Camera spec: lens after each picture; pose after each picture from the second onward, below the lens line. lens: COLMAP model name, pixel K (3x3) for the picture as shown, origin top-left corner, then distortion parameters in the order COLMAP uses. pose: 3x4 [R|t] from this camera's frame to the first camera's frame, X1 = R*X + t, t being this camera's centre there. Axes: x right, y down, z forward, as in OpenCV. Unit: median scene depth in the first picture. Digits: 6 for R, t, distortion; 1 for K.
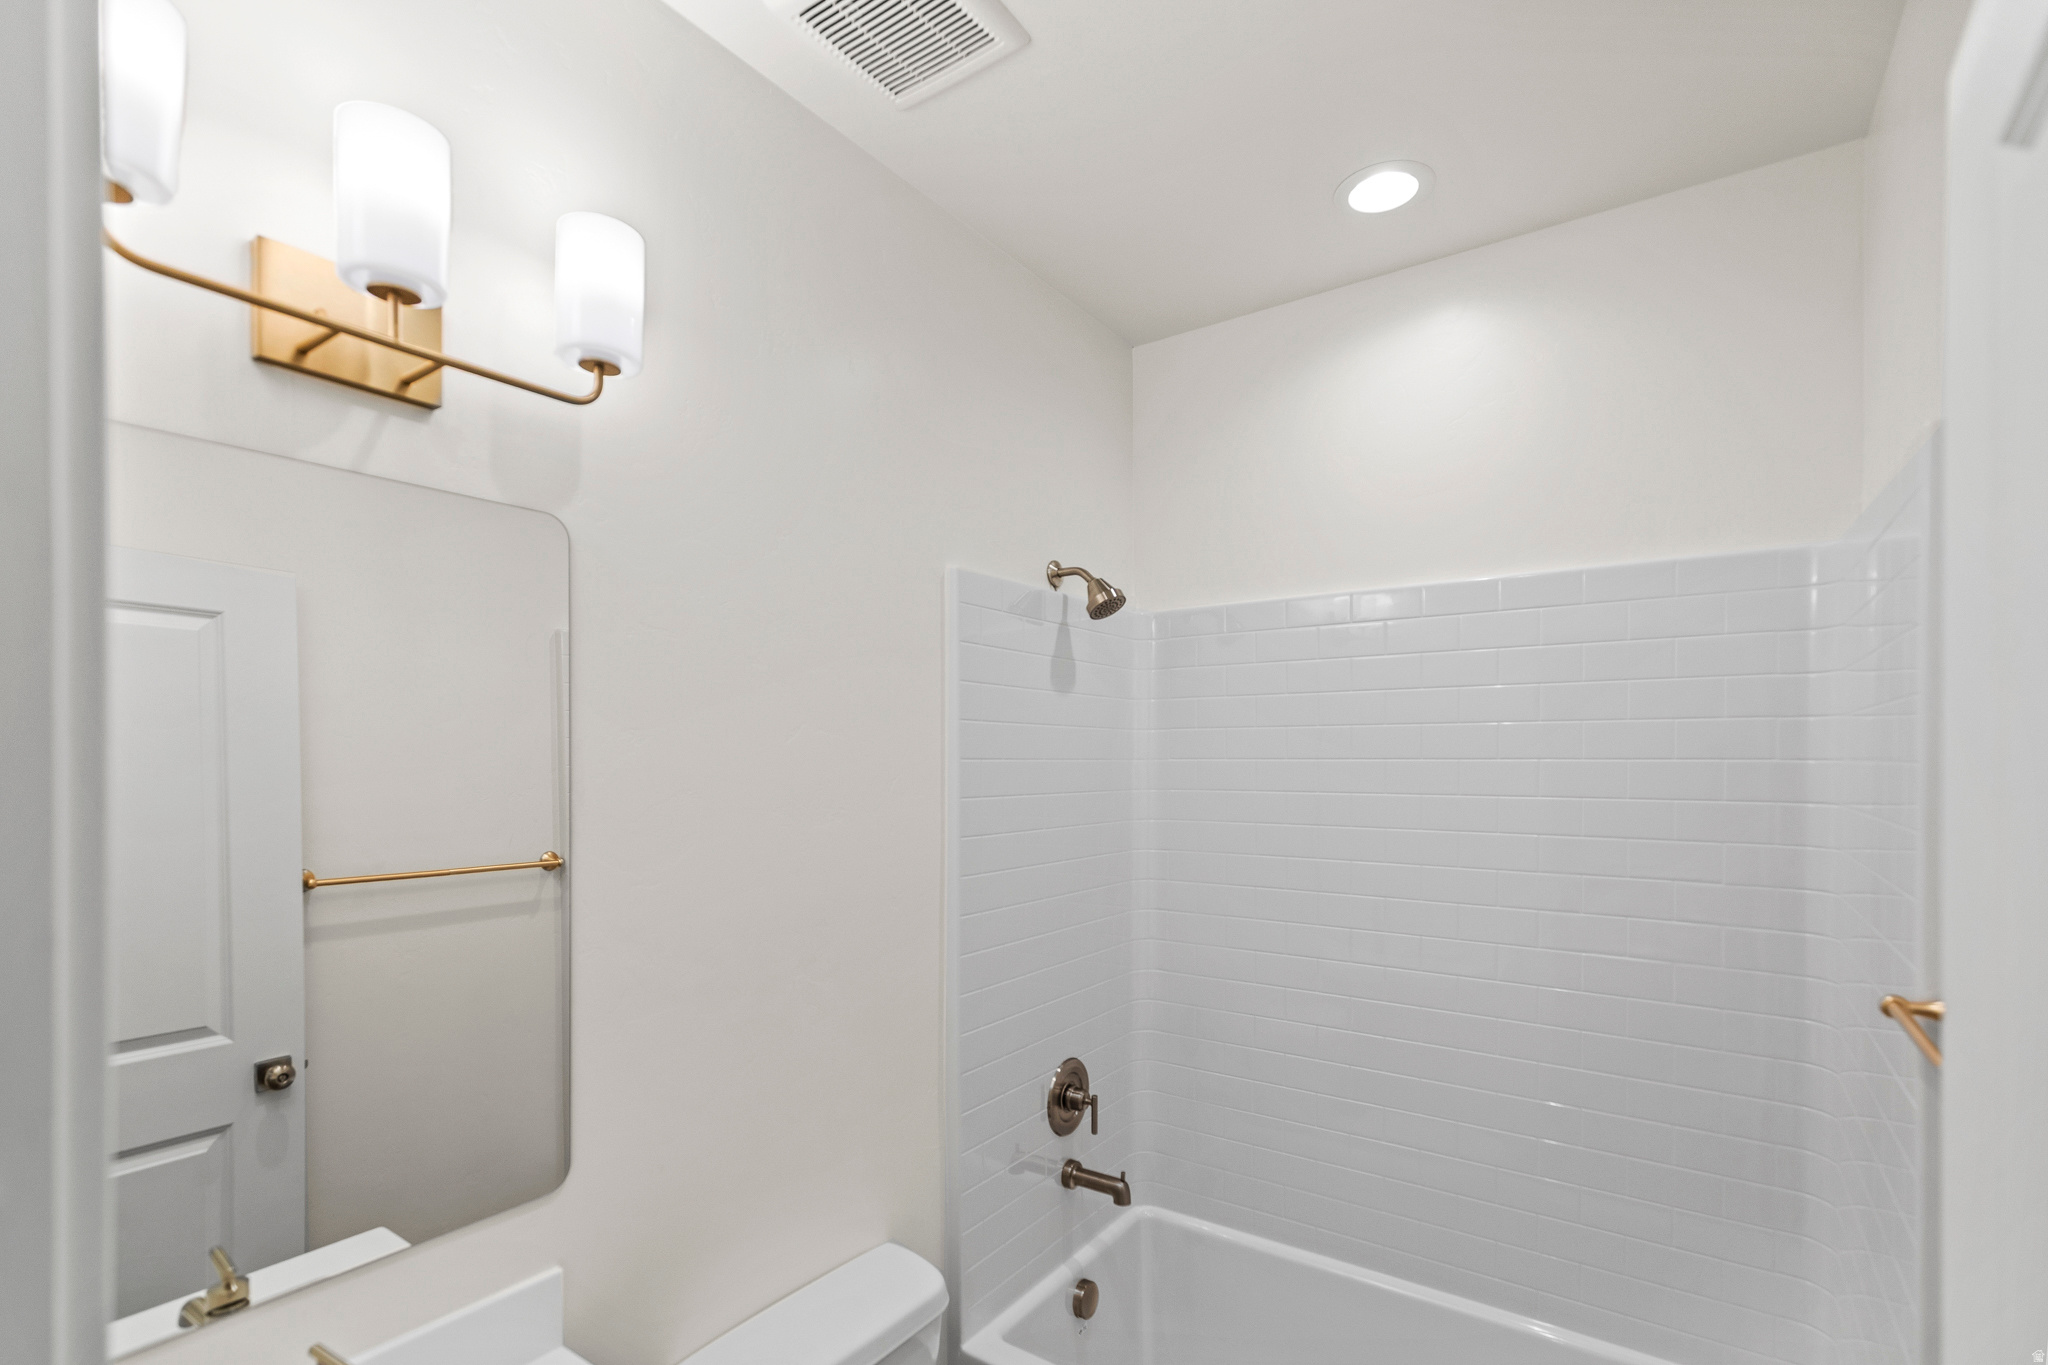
lens RADIAL K [[944.8, 0, 1036.0], [0, 944.8, 667.5], [0, 0, 1]] dist [0.011022, -0.000511]
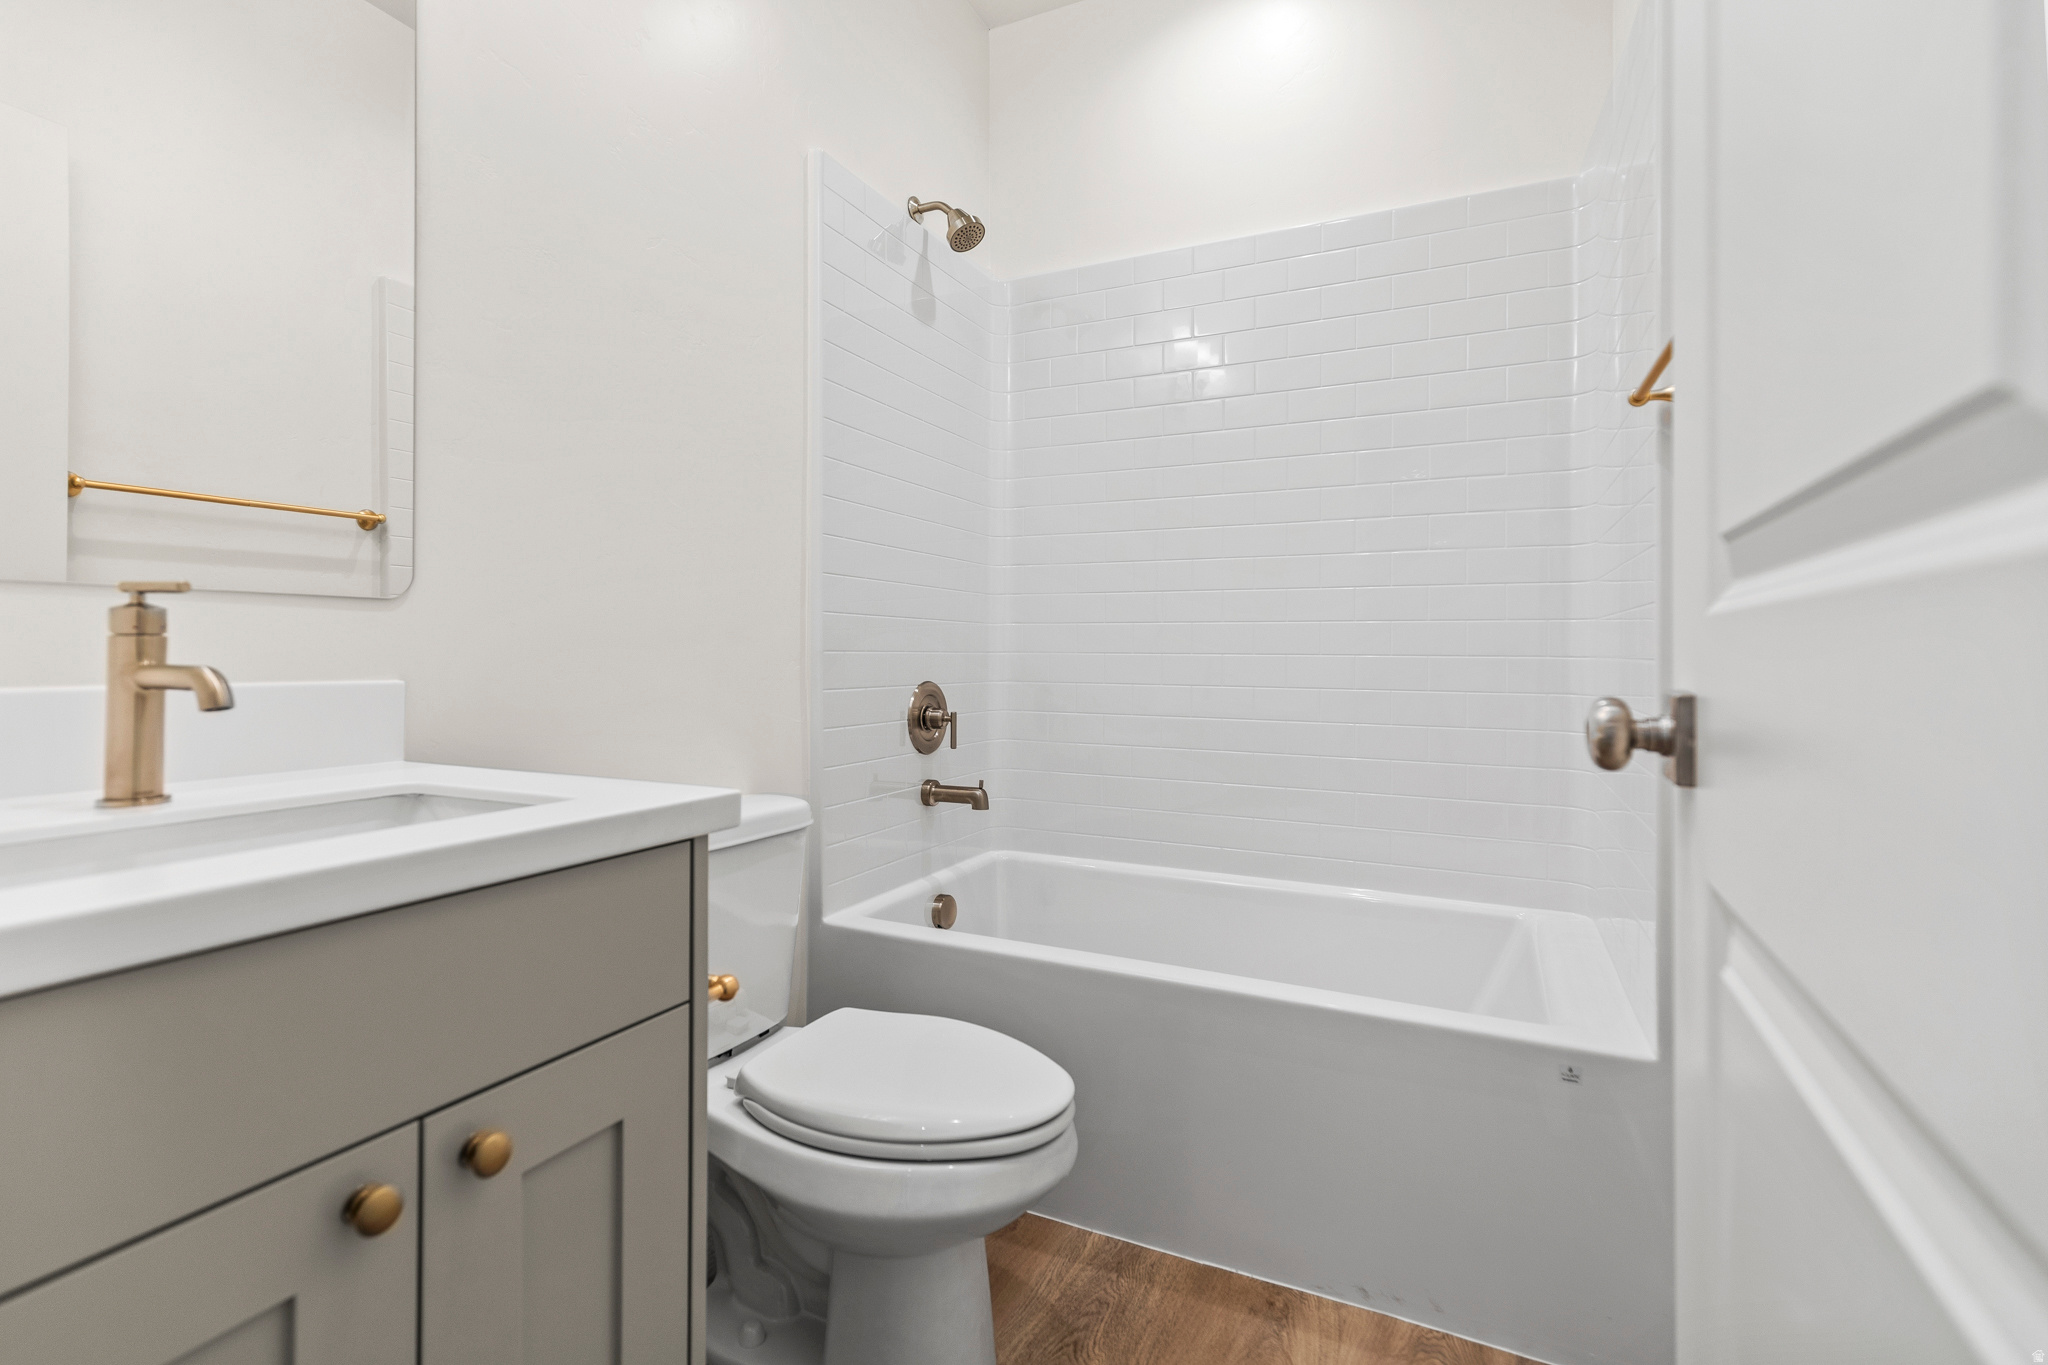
lens RADIAL K [[936.4, 0, 1028.1], [0, 936.4, 710.0], [0, 0, 1]] dist [0.008563, -0.000691]
pose [[0.987397, 0.002788, 0.158236, -0.019292], [-0.001218, 0.999949, -0.010017, 0.455392], [-0.158256, 0.009699, 0.987350, -0.017693]]
